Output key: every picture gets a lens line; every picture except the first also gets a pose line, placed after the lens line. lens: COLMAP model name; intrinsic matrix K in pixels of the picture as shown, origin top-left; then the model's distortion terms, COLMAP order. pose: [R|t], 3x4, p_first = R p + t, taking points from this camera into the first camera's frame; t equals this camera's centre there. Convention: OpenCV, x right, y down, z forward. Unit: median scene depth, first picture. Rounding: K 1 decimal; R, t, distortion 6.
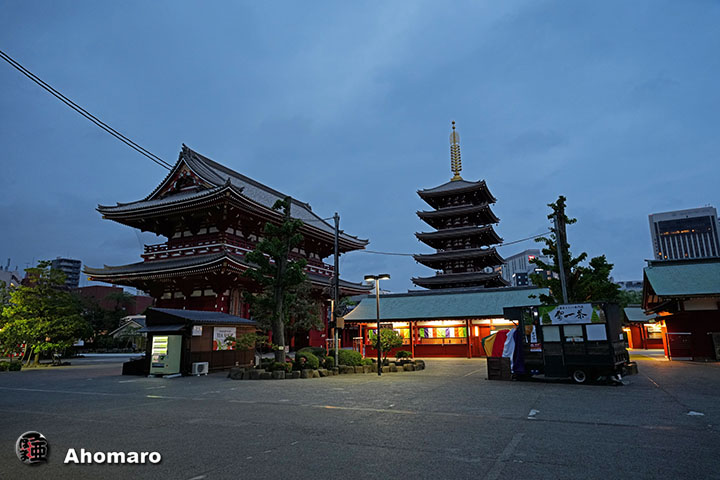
lens RADIAL K [[483.6, 0, 363.2], [0, 483.6, 234.2], [0, 0, 1]] dist [-0.005653, 0.006717]
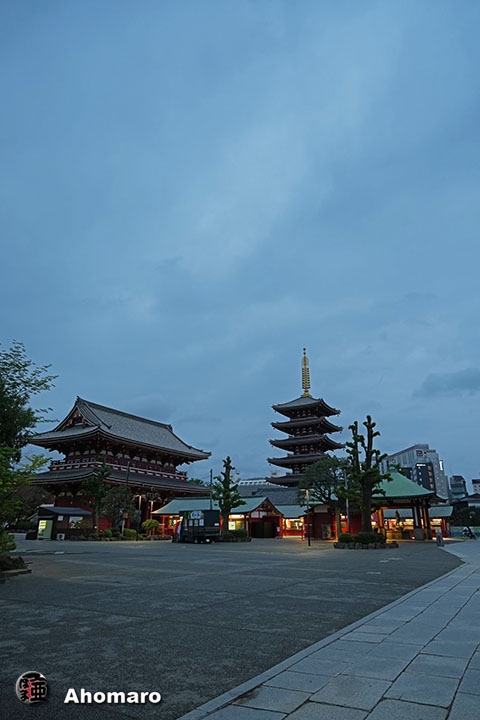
lens RADIAL K [[465.1, 0, 228.0], [0, 465.1, 366.3], [0, 0, 1]] dist [0.020308, 0.006230]
pose [[0.994672, -0.008630, -0.102729, 0.423711], [-0.003962, 0.992554, -0.121743, -0.150543], [0.103015, 0.121501, 0.987231, -0.721129]]
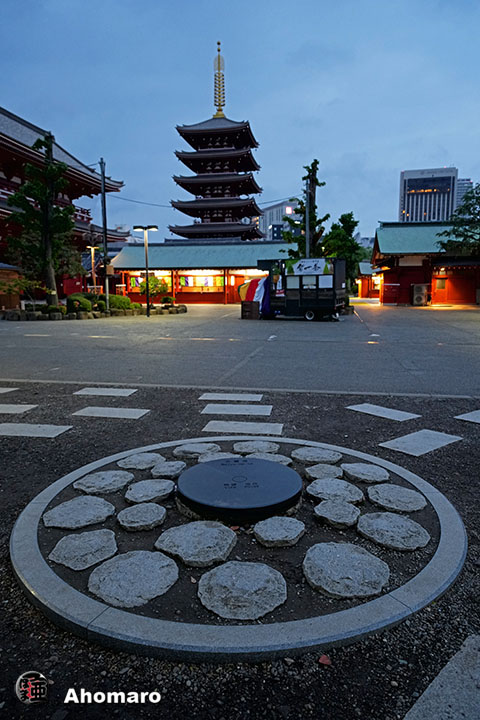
lens RADIAL K [[483.6, 0, 241.6], [0, 483.6, 376.0], [0, 0, 1]] dist [-0.005653, 0.006717]
pose [[0.969121, -0.031320, 0.244590, -0.019629], [-0.064583, 0.925039, 0.374343, -0.010860], [-0.237979, -0.378580, 0.894451, -0.066794]]
